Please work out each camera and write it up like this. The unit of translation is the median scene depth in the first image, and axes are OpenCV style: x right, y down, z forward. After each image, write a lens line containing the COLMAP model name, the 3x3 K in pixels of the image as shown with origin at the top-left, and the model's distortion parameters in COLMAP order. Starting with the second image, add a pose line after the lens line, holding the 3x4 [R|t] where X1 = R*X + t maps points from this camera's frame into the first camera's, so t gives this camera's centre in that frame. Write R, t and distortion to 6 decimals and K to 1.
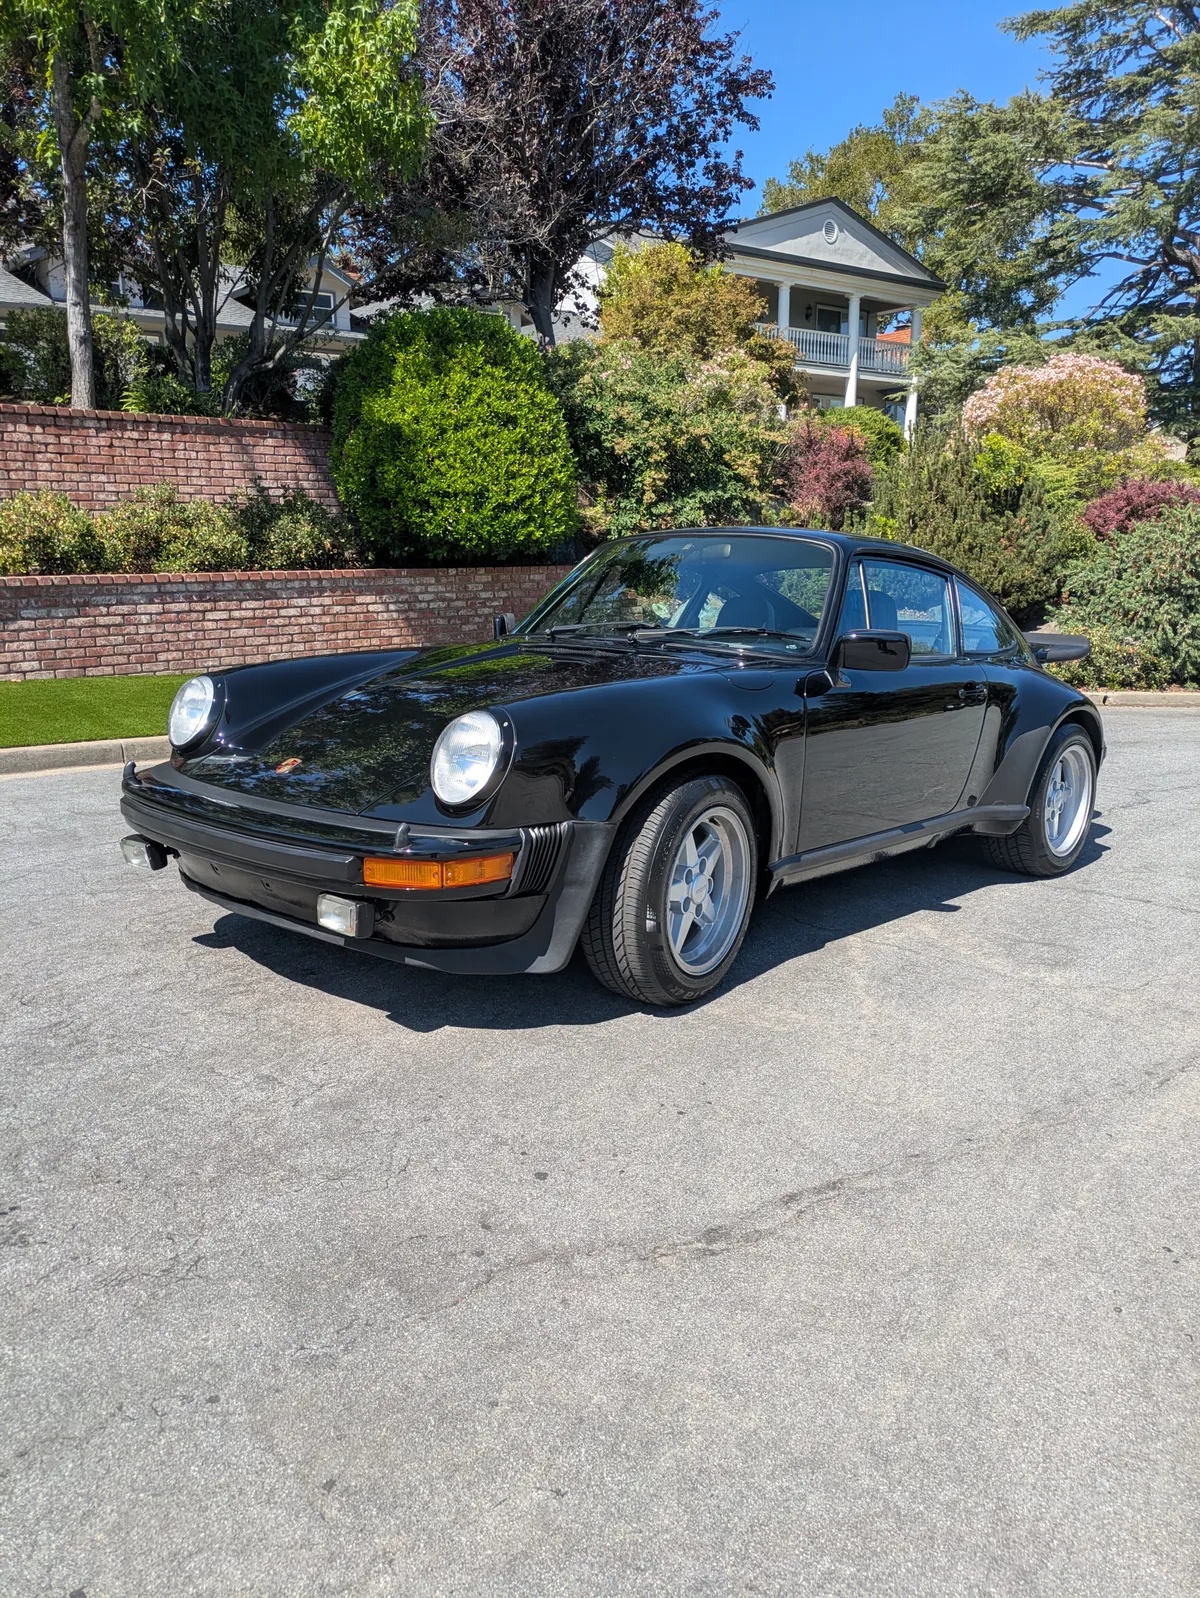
lens RADIAL K [[1192.3, 0, 585.4], [0, 1192.3, 820.9], [0, 0, 1]] dist [0.044347, -0.043132]
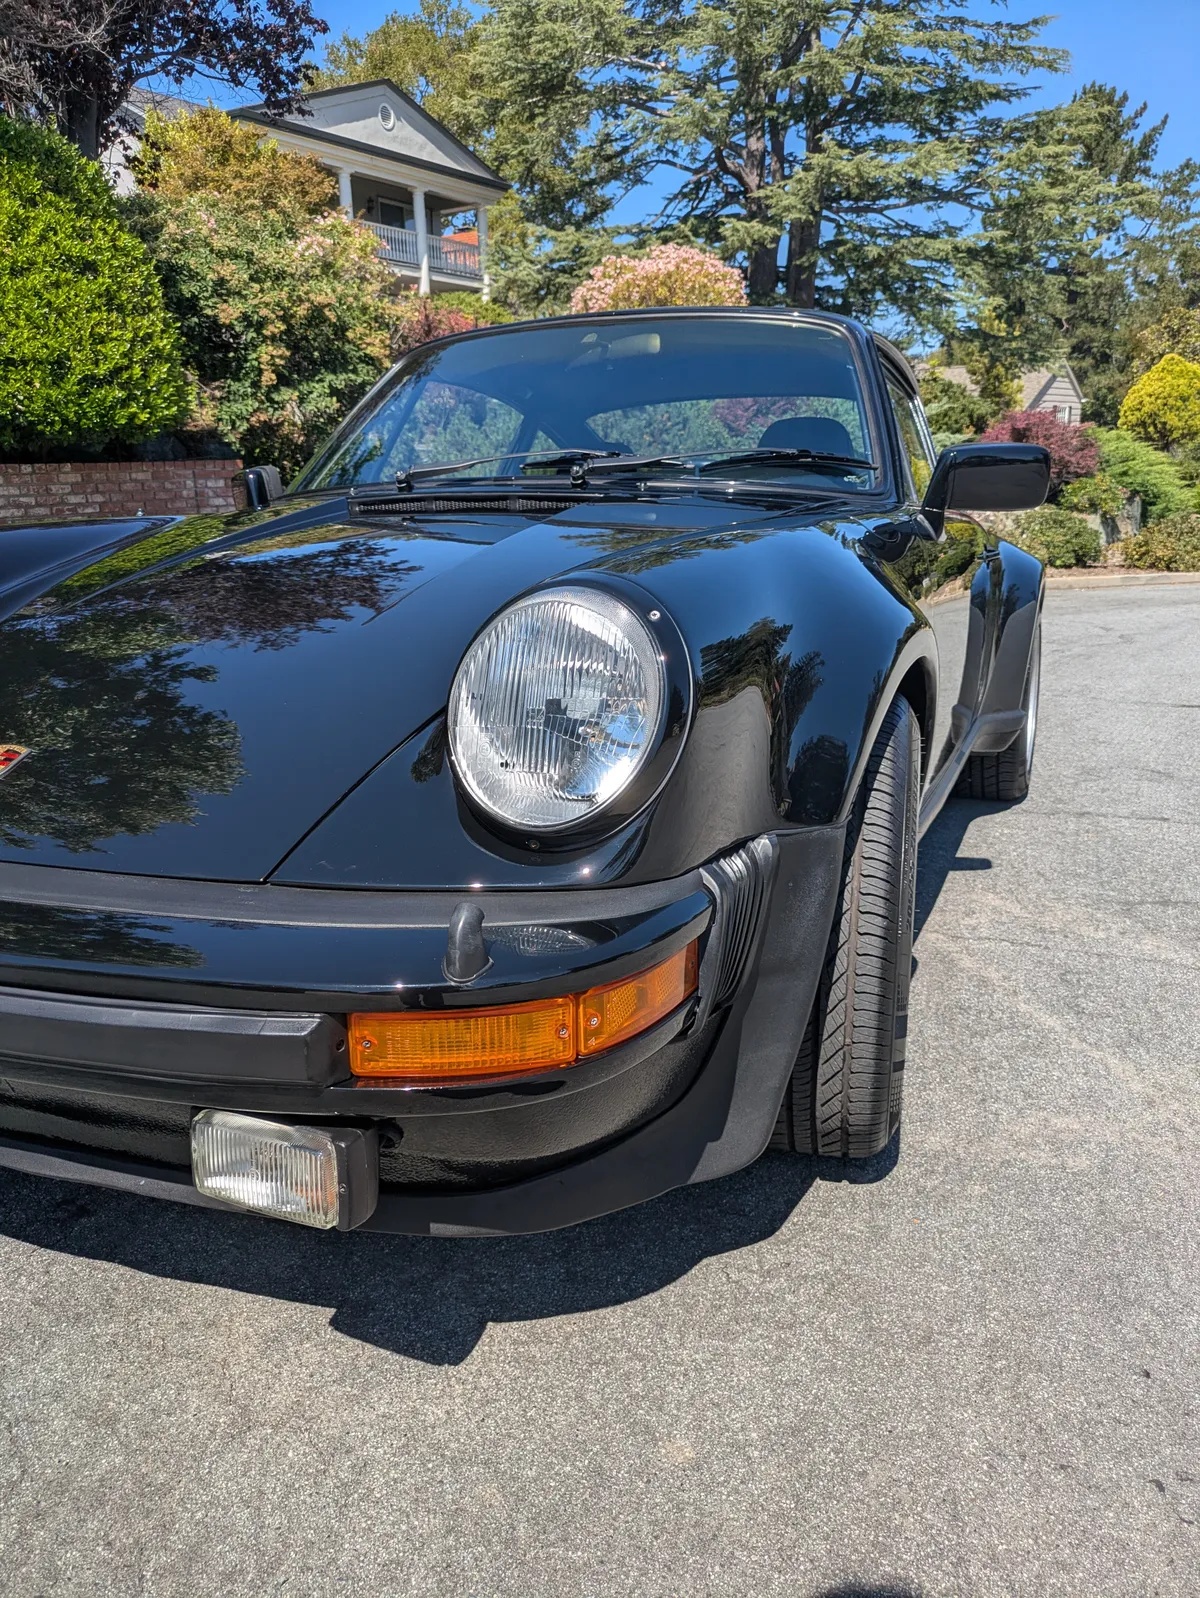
lens RADIAL K [[1192.3, 0, 584.2], [0, 1192.3, 797.8], [0, 0, 1]] dist [0.044347, -0.043132]
pose [[0.937440, -0.108449, 0.330826, -0.055501], [0.094274, 0.993817, 0.058649, -0.011241], [-0.335141, -0.023791, 0.941868, 0.154199]]
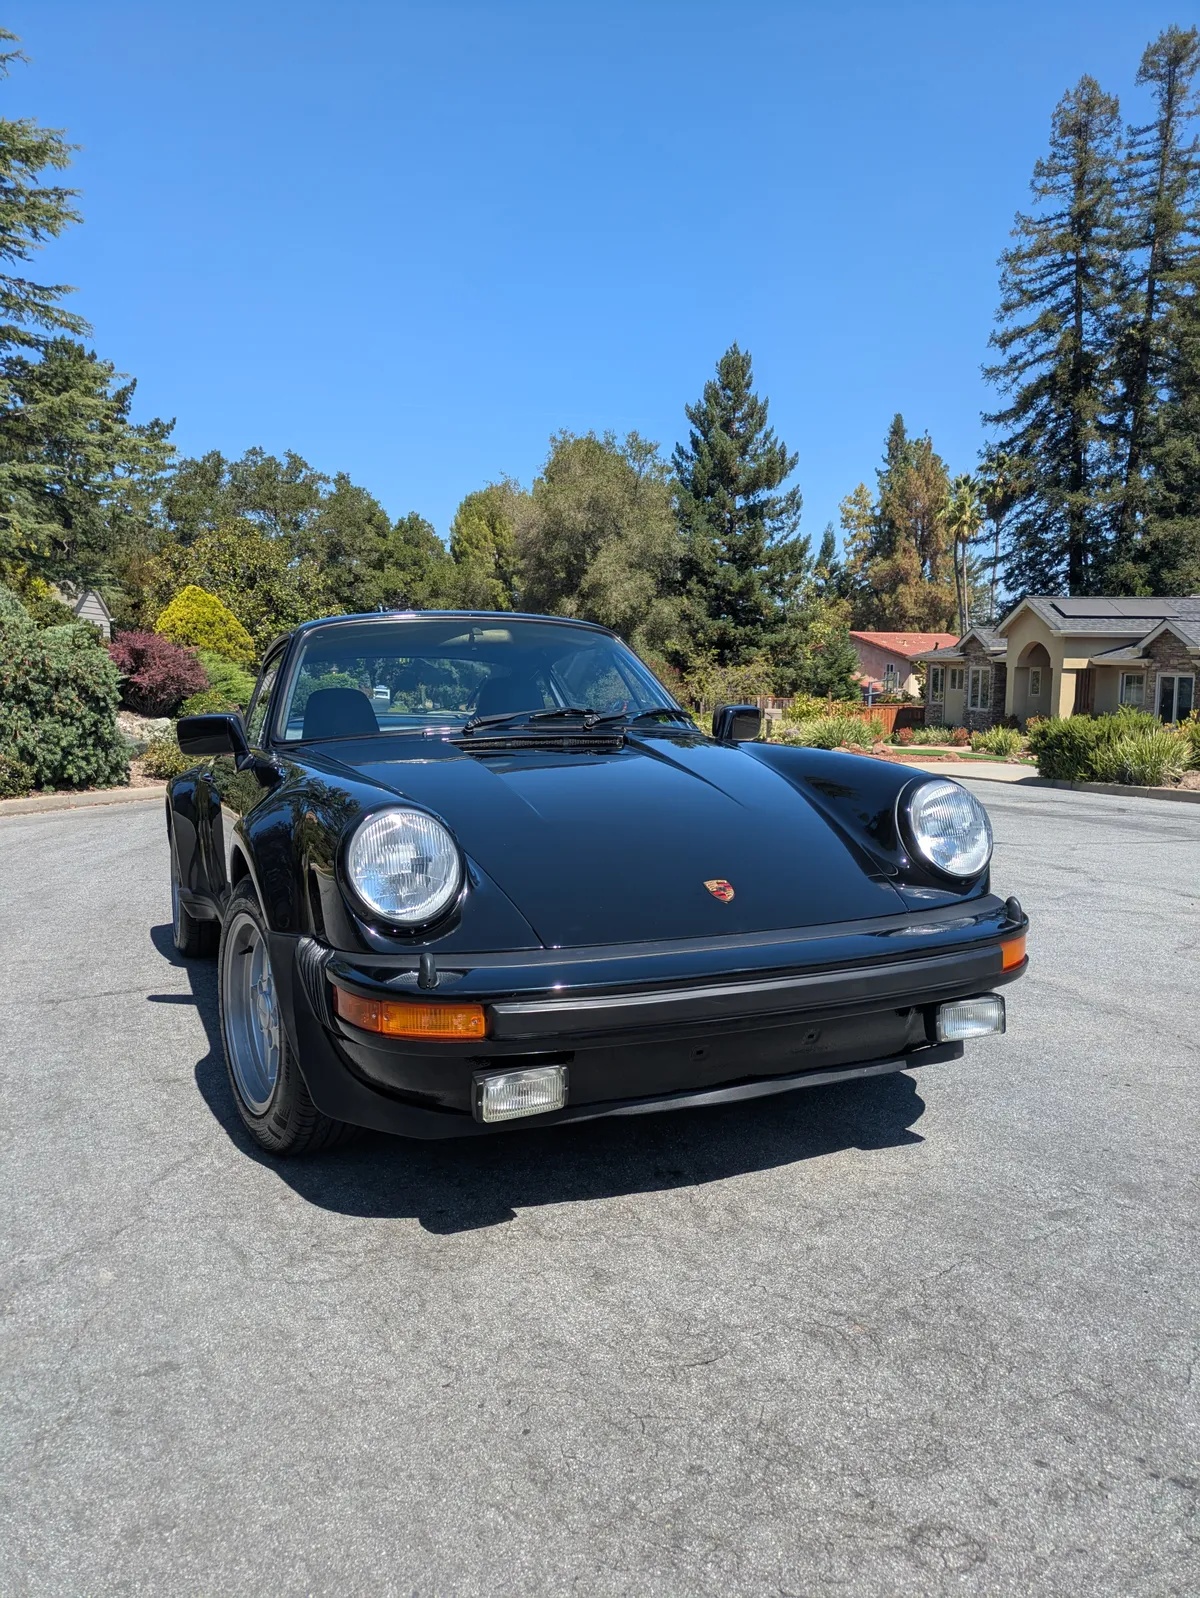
lens RADIAL K [[1192.3, 0, 590.7], [0, 1192.3, 798.1], [0, 0, 1]] dist [0.044347, -0.043132]
pose [[0.401976, -0.095278, 0.910680, -0.274551], [0.196960, 0.980287, 0.015622, -0.037338], [-0.894216, 0.173087, 0.412818, 0.211292]]
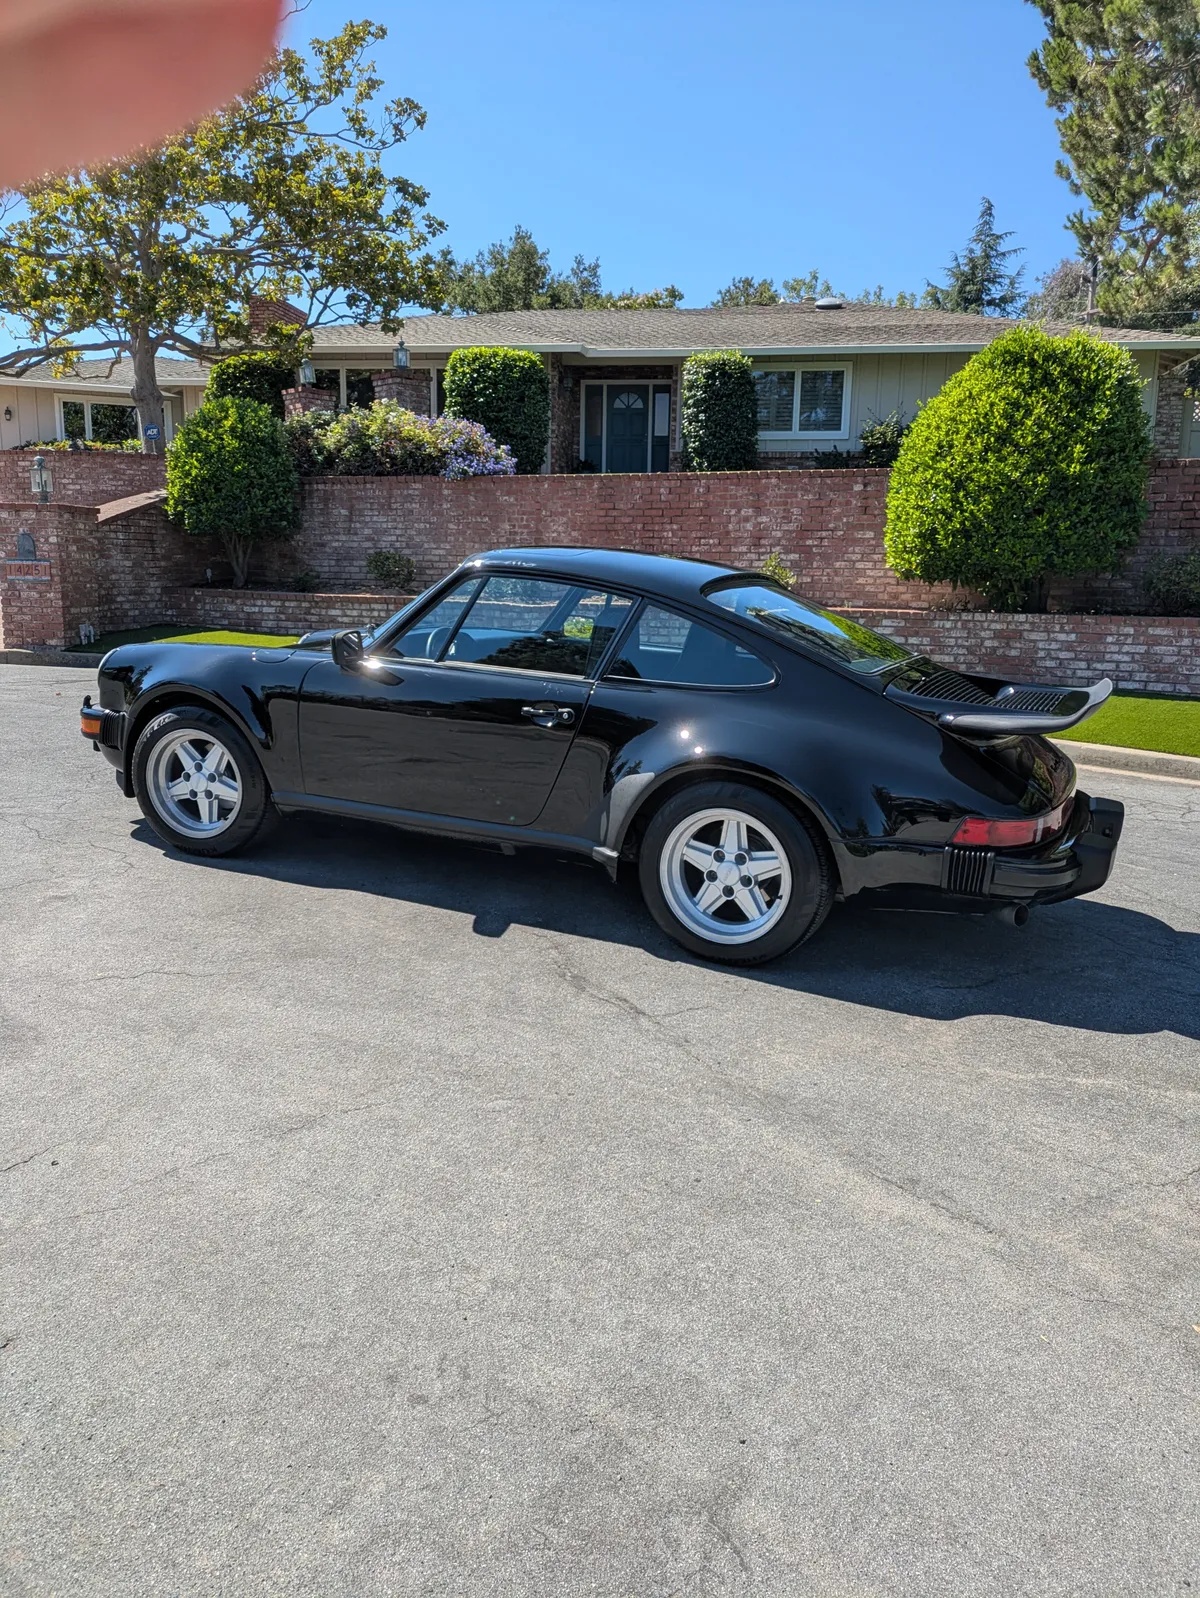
lens RADIAL K [[1192.3, 0, 593.1], [0, 1192.3, 784.3], [0, 0, 1]] dist [0.044347, -0.043132]
pose [[-0.016146, 0.180532, -0.983437, 0.339248], [-0.240550, 0.953975, 0.179073, -0.048761], [0.970503, 0.239457, 0.028024, 0.166853]]
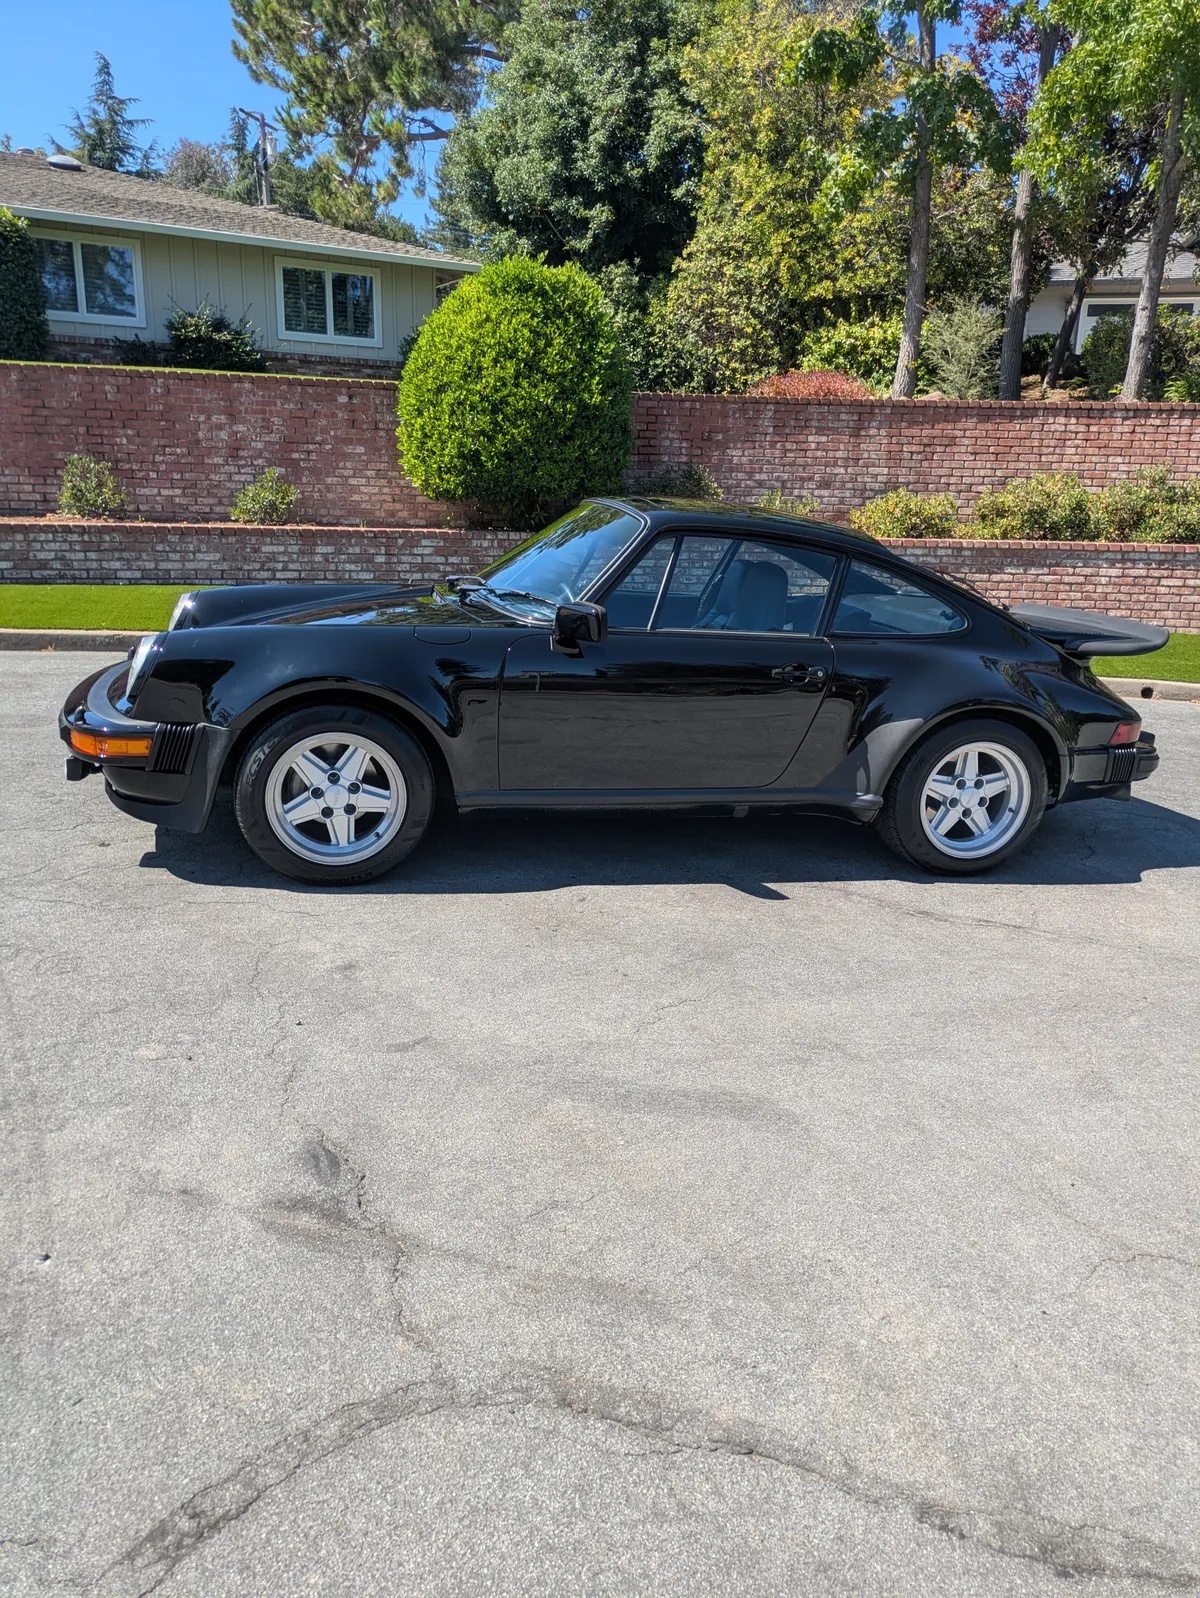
lens RADIAL K [[1192.3, 0, 588.1], [0, 1192.3, 807.9], [0, 0, 1]] dist [0.044347, -0.043132]
pose [[0.623482, 0.224266, -0.748983, 0.224660], [-0.201449, 0.971712, 0.123263, 0.007812], [0.755439, 0.074030, 0.651023, -0.135734]]
